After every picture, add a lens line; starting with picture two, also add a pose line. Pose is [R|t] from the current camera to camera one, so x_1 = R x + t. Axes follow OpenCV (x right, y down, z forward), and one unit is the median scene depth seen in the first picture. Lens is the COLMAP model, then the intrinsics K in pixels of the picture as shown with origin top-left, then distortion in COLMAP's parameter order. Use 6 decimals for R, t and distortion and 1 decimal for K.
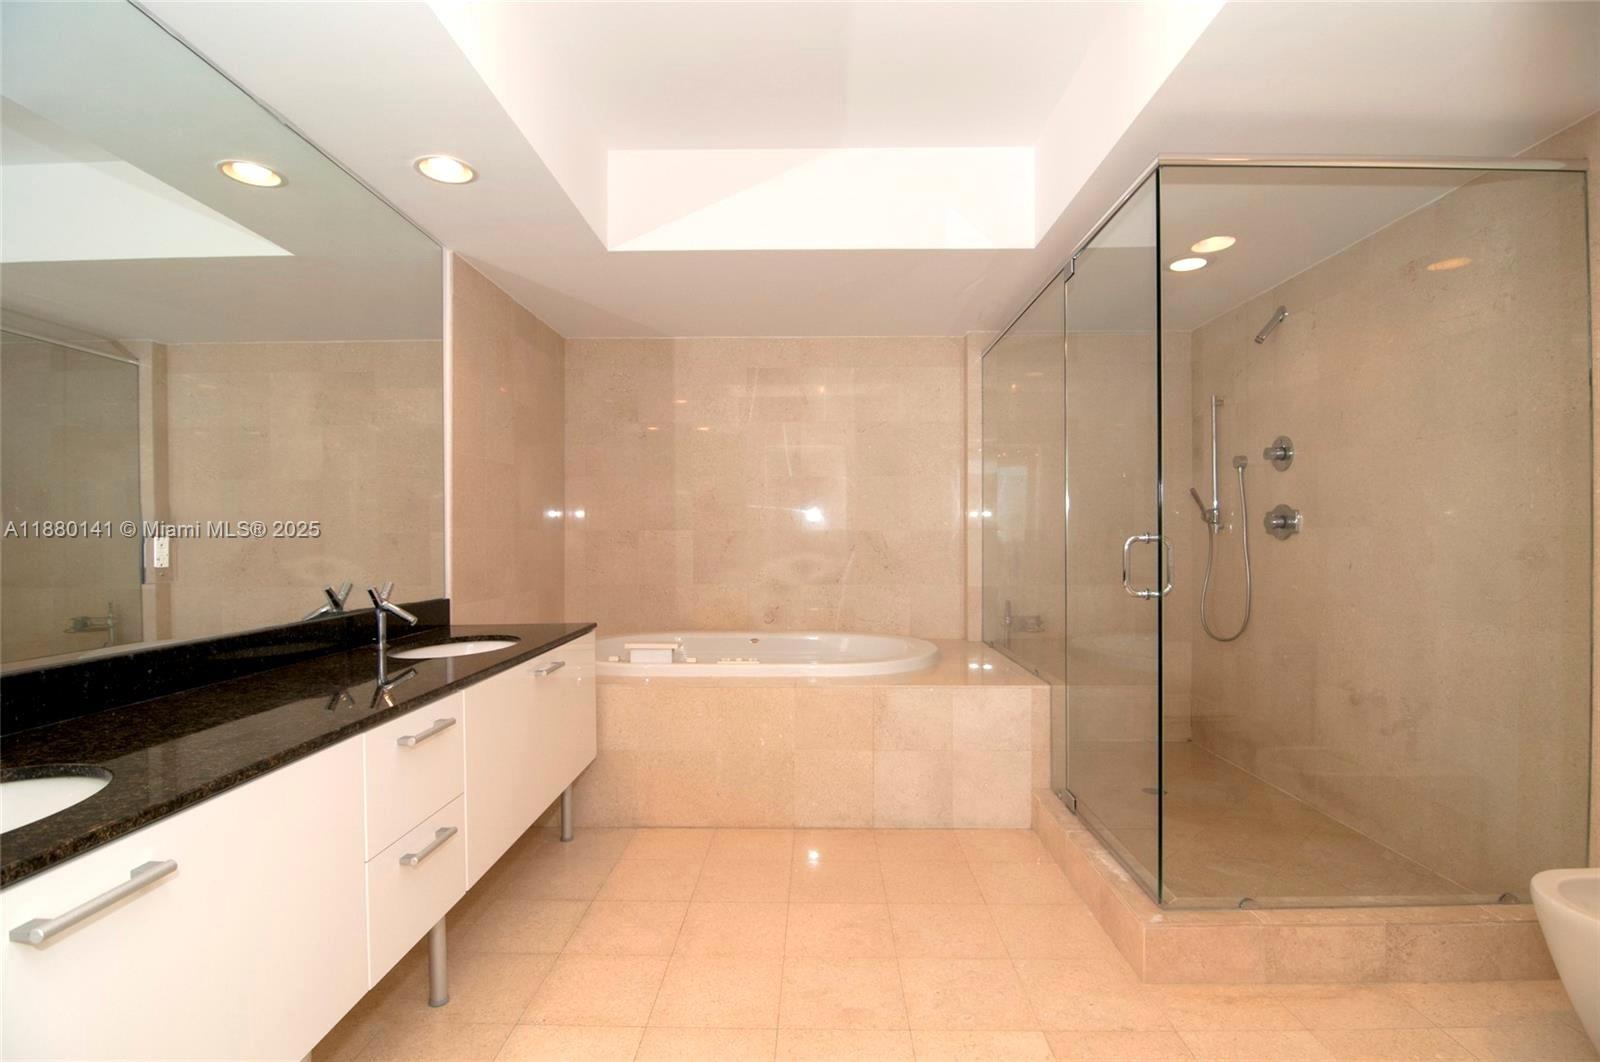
lens RADIAL K [[767.3, 0, 804.0], [0, 767.3, 538.9], [0, 0, 1]] dist [-0.001909, -0.013688]
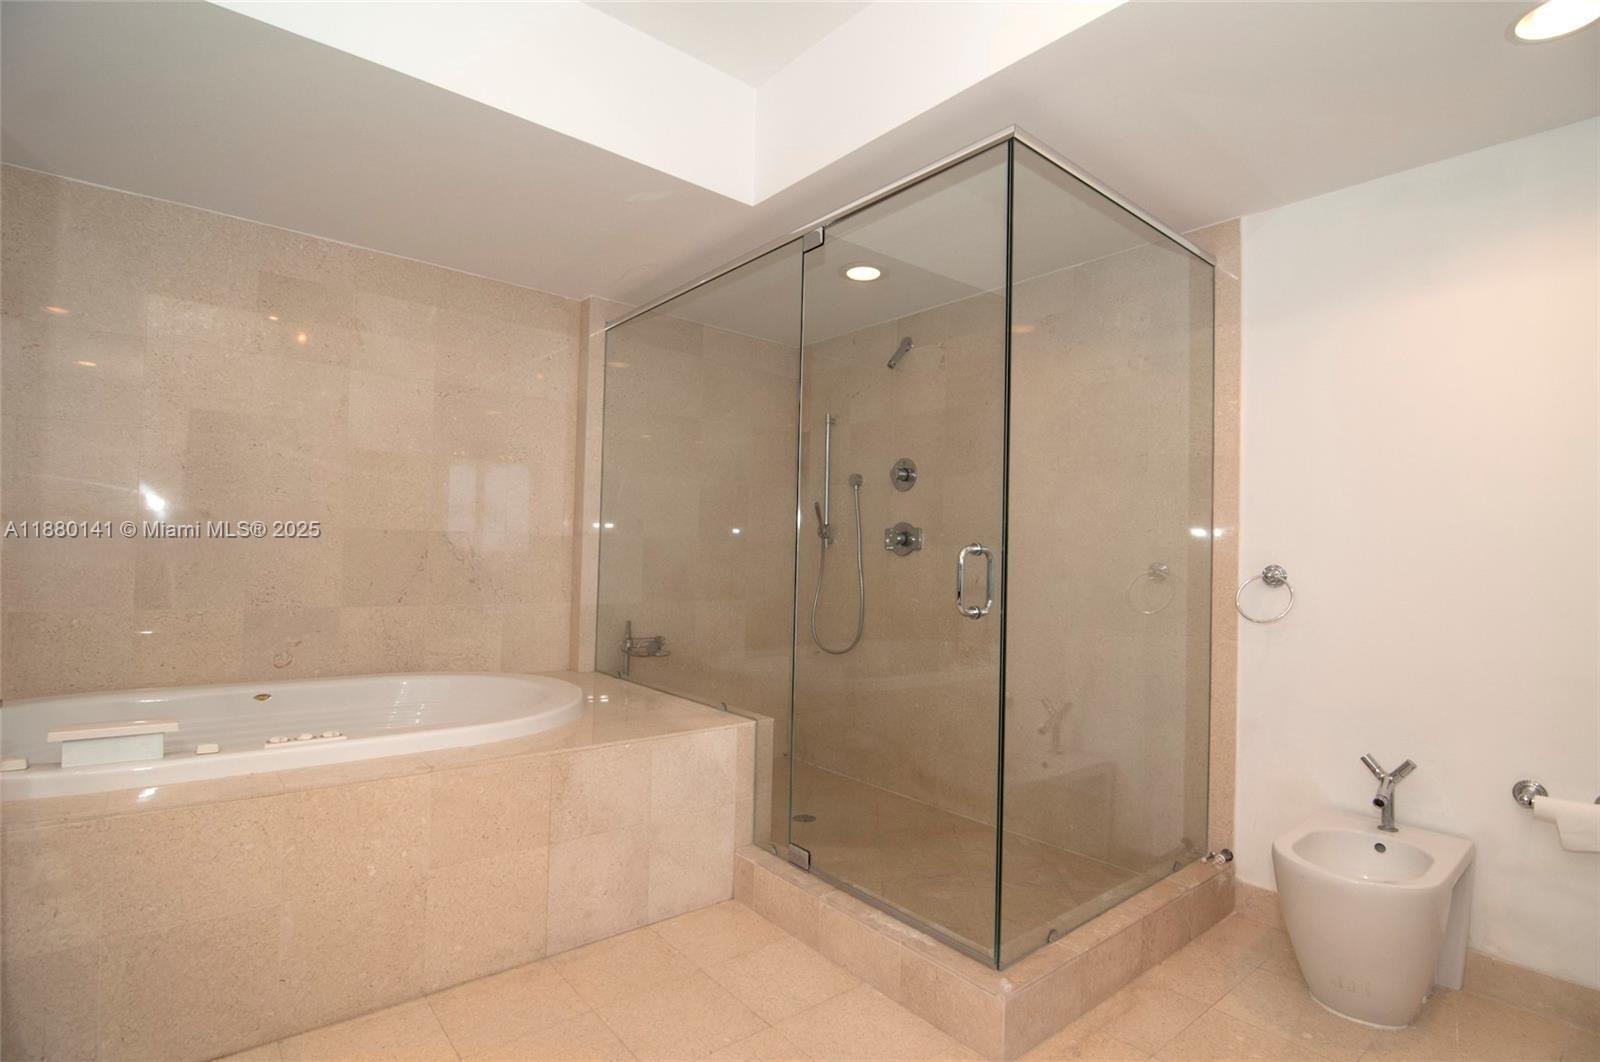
lens RADIAL K [[767.3, 0, 804.0], [0, 767.3, 538.9], [0, 0, 1]] dist [-0.001909, -0.013688]
pose [[0.757921, 0.035650, 0.651371, -0.186412], [-0.024574, 0.999357, -0.026102, 0.009832], [-0.651883, 0.003776, 0.758310, 0.301334]]
